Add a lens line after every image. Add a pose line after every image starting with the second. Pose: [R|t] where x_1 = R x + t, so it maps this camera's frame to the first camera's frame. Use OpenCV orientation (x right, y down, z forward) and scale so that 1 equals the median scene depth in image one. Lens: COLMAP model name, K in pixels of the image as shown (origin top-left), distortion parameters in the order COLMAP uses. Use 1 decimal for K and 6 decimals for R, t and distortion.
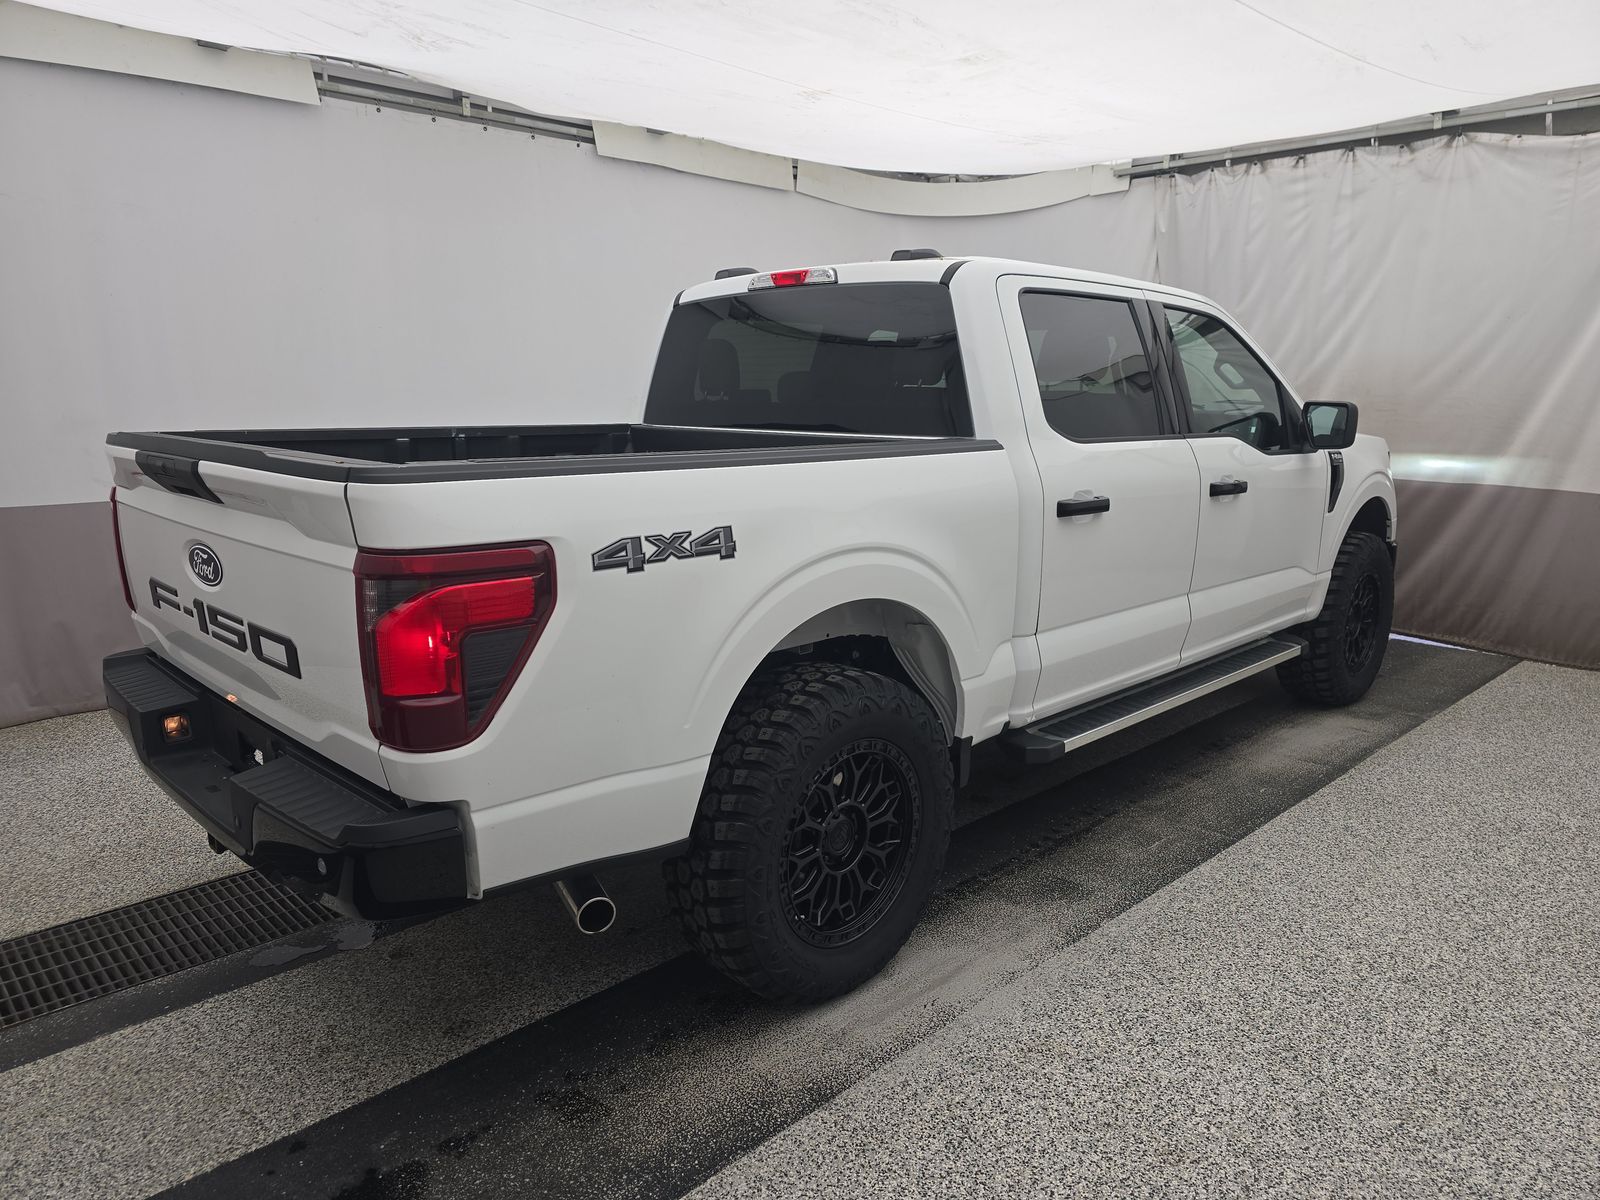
lens RADIAL K [[1082.8, 0, 811.4], [0, 1082.8, 607.2], [0, 0, 1]] dist [0.026387, -0.021275]
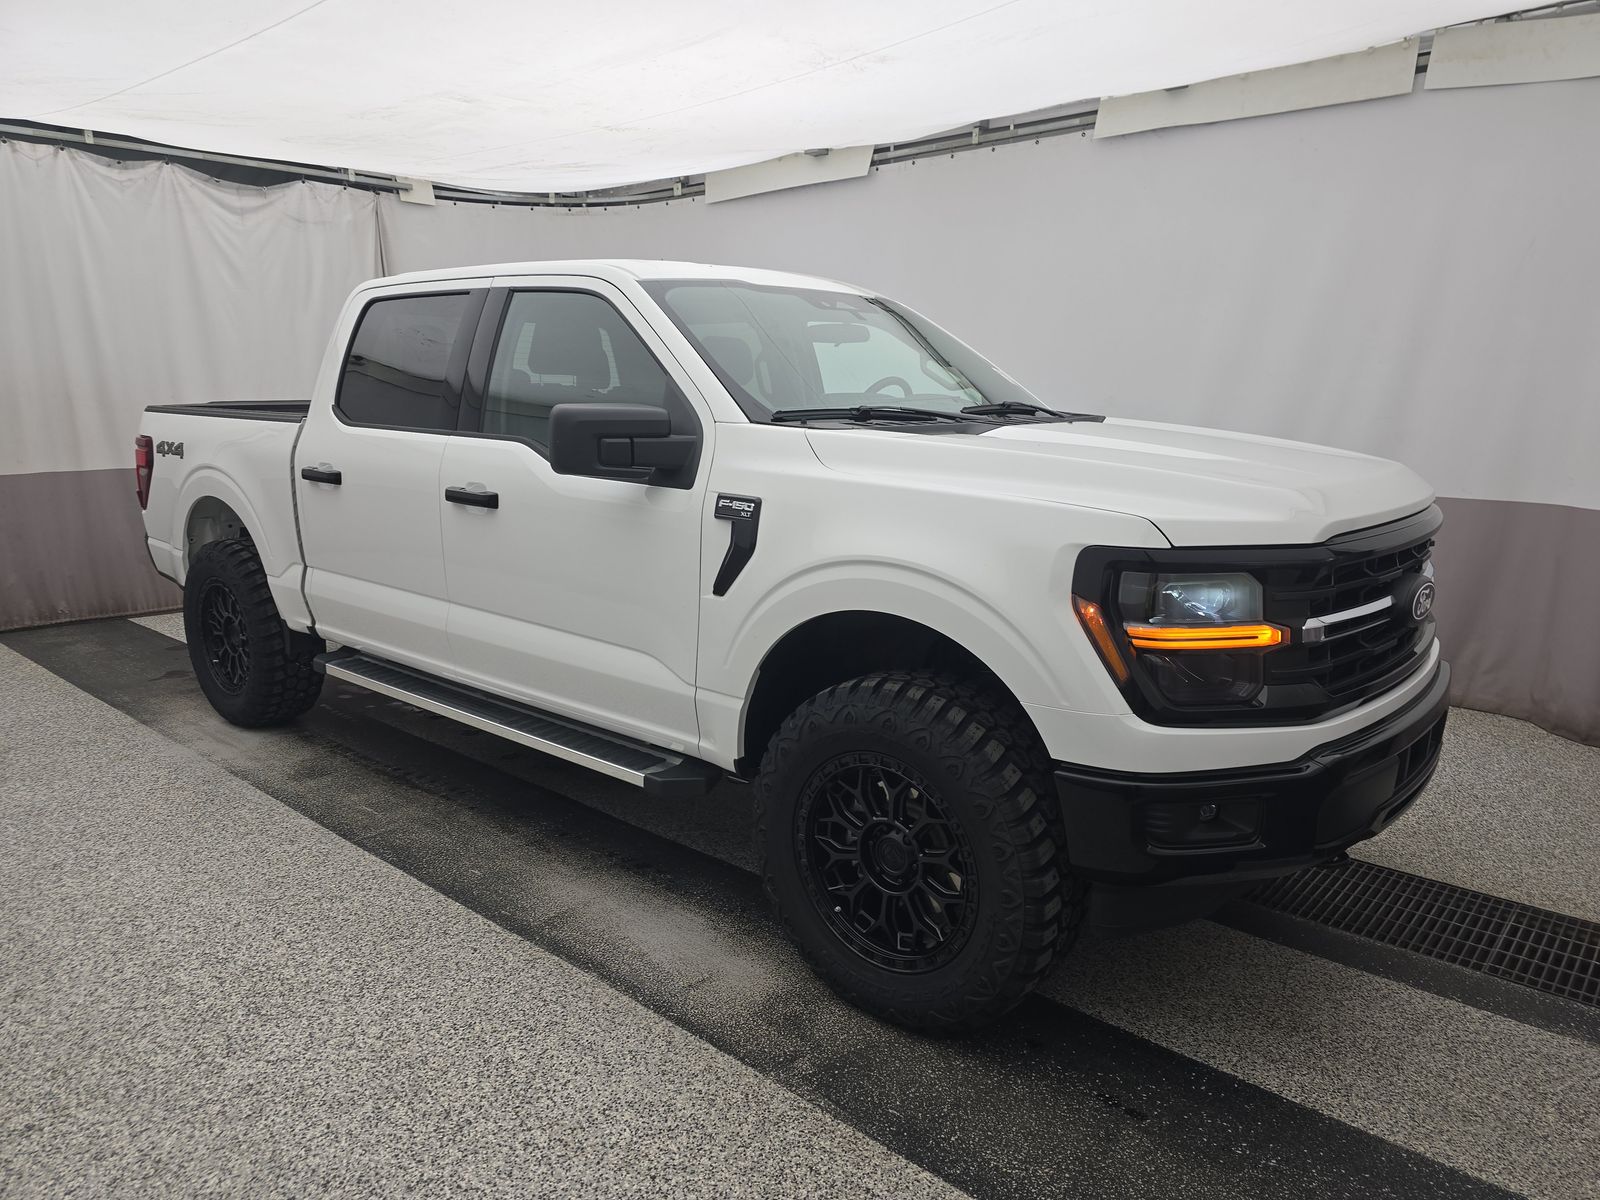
lens RADIAL K [[1082.8, 0, 805.1], [0, 1082.8, 590.6], [0, 0, 1]] dist [0.026387, -0.021275]
pose [[0.078785, 0.184547, -0.979661, 0.918362], [-0.201347, 0.965408, 0.165670, -0.170548], [0.976346, 0.184199, 0.113218, 0.851413]]
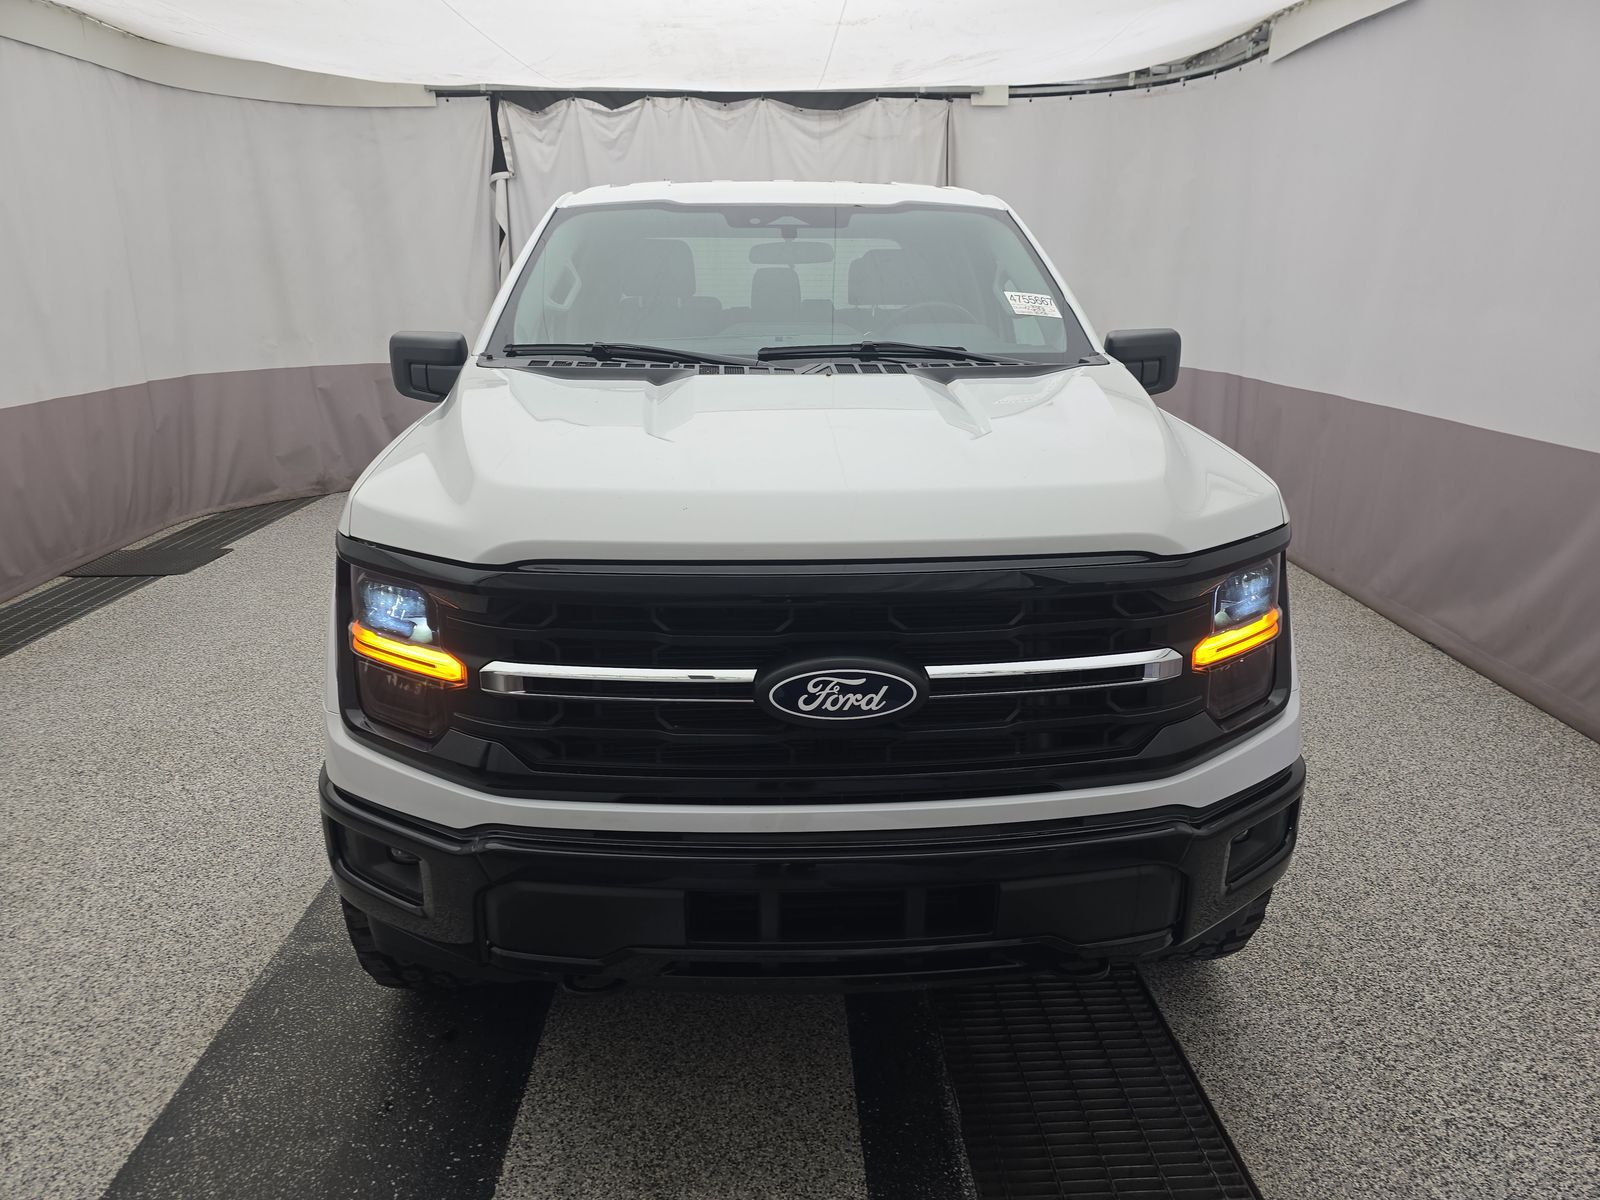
lens RADIAL K [[1082.8, 0, 799.4], [0, 1082.8, 597.5], [0, 0, 1]] dist [0.026387, -0.021275]
pose [[-0.667446, 0.209467, -0.714590, 0.689768], [-0.148899, 0.902701, 0.403683, -0.285780], [0.729619, 0.375838, -0.571315, 1.324492]]
